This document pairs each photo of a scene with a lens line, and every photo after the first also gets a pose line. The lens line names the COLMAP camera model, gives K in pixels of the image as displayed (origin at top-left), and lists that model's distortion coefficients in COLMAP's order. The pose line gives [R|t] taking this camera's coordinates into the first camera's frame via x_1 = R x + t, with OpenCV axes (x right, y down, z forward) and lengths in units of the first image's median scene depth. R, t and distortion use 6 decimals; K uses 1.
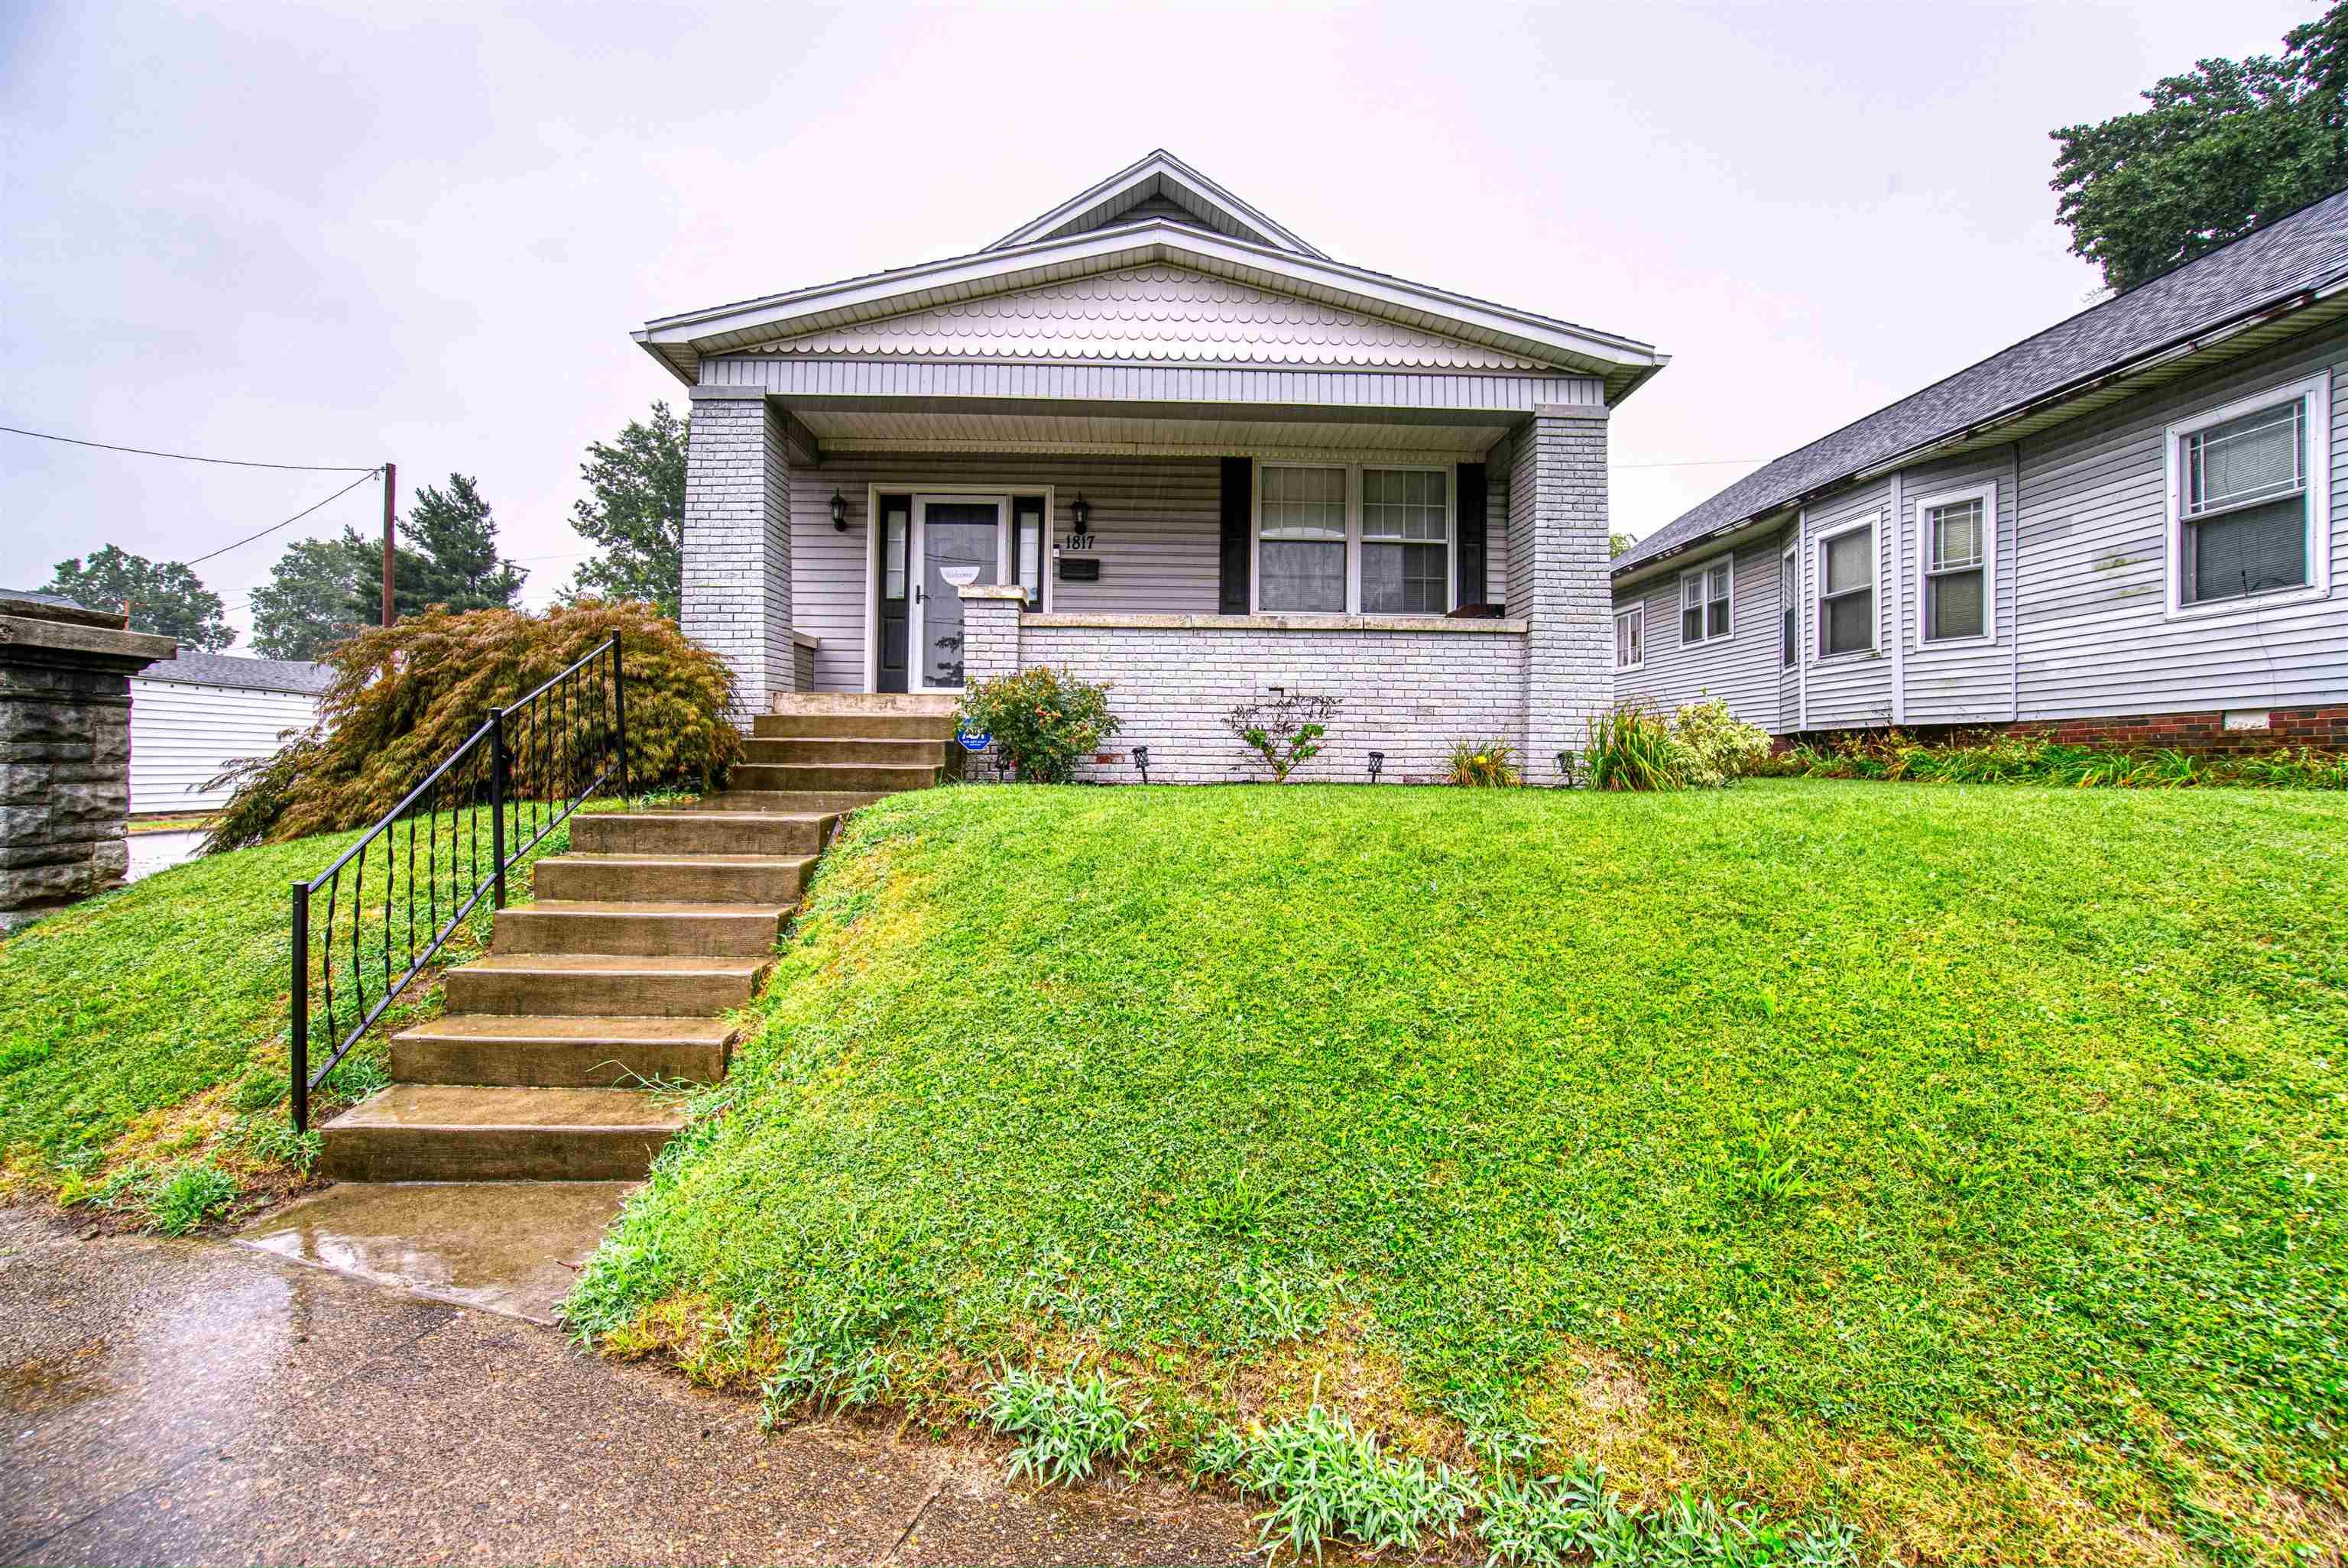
lens RADIAL K [[1014.7, 0, 1169.7], [0, 1014.7, 782.2], [0, 0, 1]] dist [-0.031339, 0.001448]
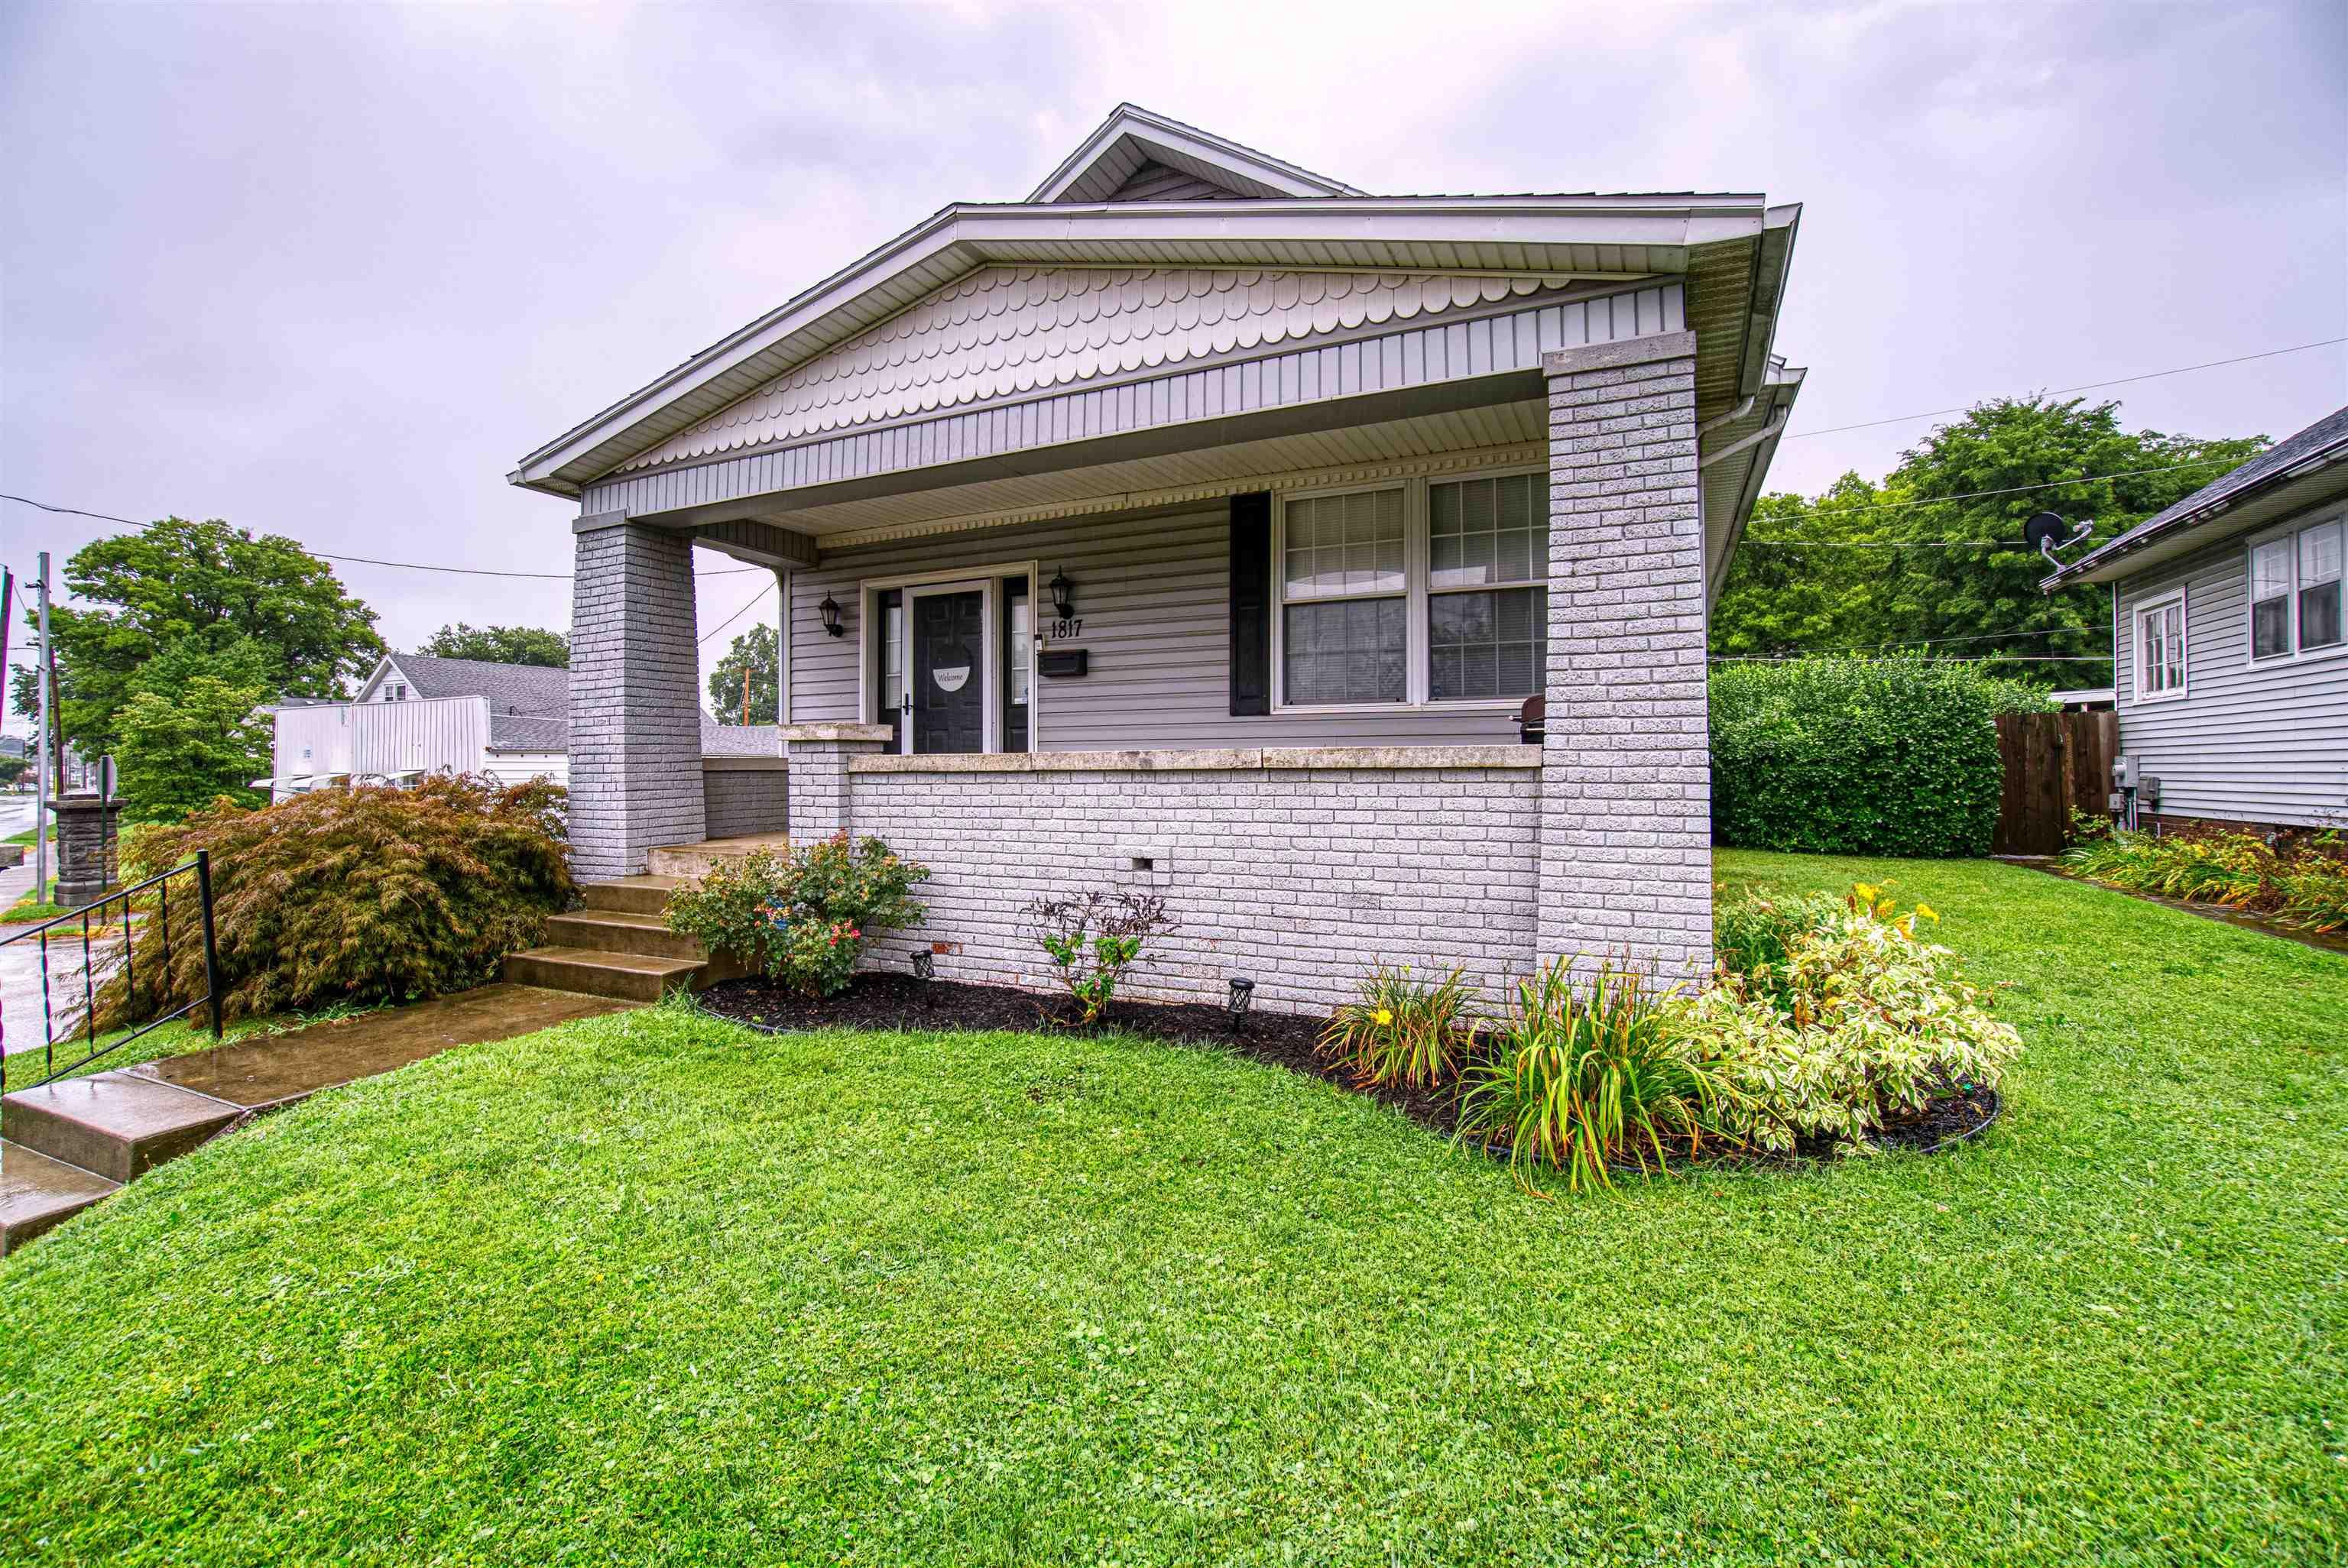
lens RADIAL K [[1014.7, 0, 1178.0], [0, 1014.7, 779.0], [0, 0, 1]] dist [-0.031339, 0.001448]
pose [[0.892166, -0.011143, -0.451569, 0.426040], [0.007093, 0.999918, -0.010662, -0.137265], [0.451651, 0.006309, 0.892172, 0.415689]]
